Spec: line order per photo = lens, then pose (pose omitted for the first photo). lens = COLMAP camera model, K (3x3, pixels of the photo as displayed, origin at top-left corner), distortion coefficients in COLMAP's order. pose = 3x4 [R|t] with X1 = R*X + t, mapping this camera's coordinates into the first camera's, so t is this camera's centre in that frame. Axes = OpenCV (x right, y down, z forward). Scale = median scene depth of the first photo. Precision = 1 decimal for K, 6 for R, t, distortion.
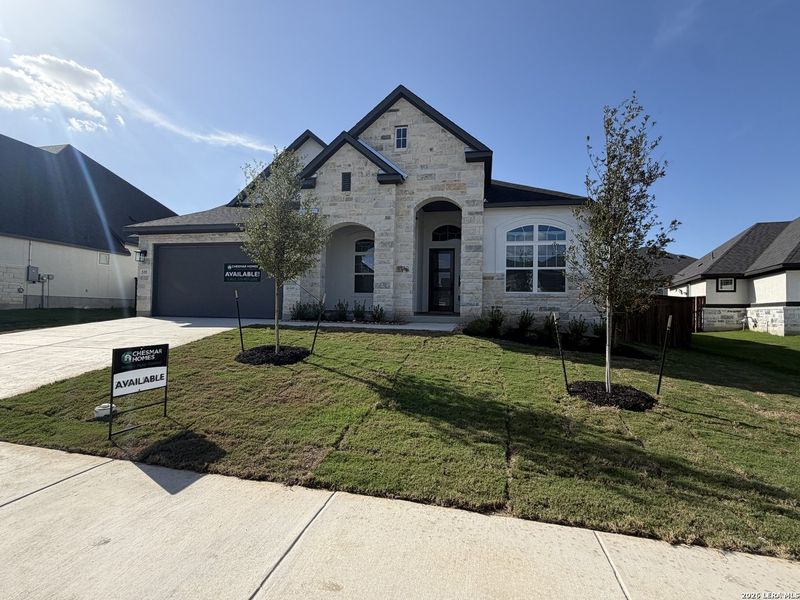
lens RADIAL K [[386.6, 0, 395.6], [0, 386.6, 299.1], [0, 0, 1]] dist [-0.005659, -0.000320]
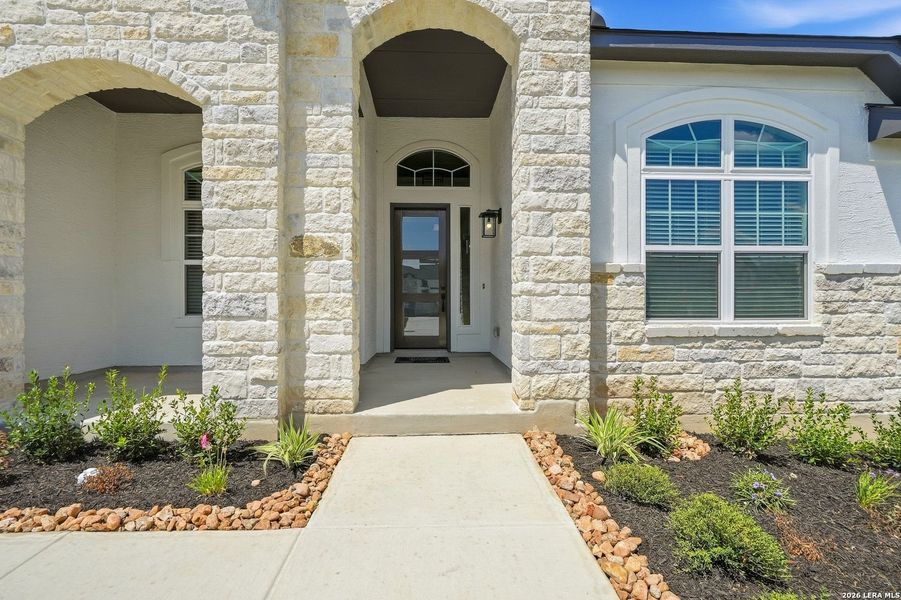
lens RADIAL K [[406.7, 0, 440.6], [0, 406.7, 297.6], [0, 0, 1]] dist [0.012374, -0.000546]
pose [[0.965256, -0.021007, 0.260459, 0.027698], [0.014007, 0.999490, 0.028704, -0.049569], [-0.260929, -0.024059, 0.965058, 0.693187]]
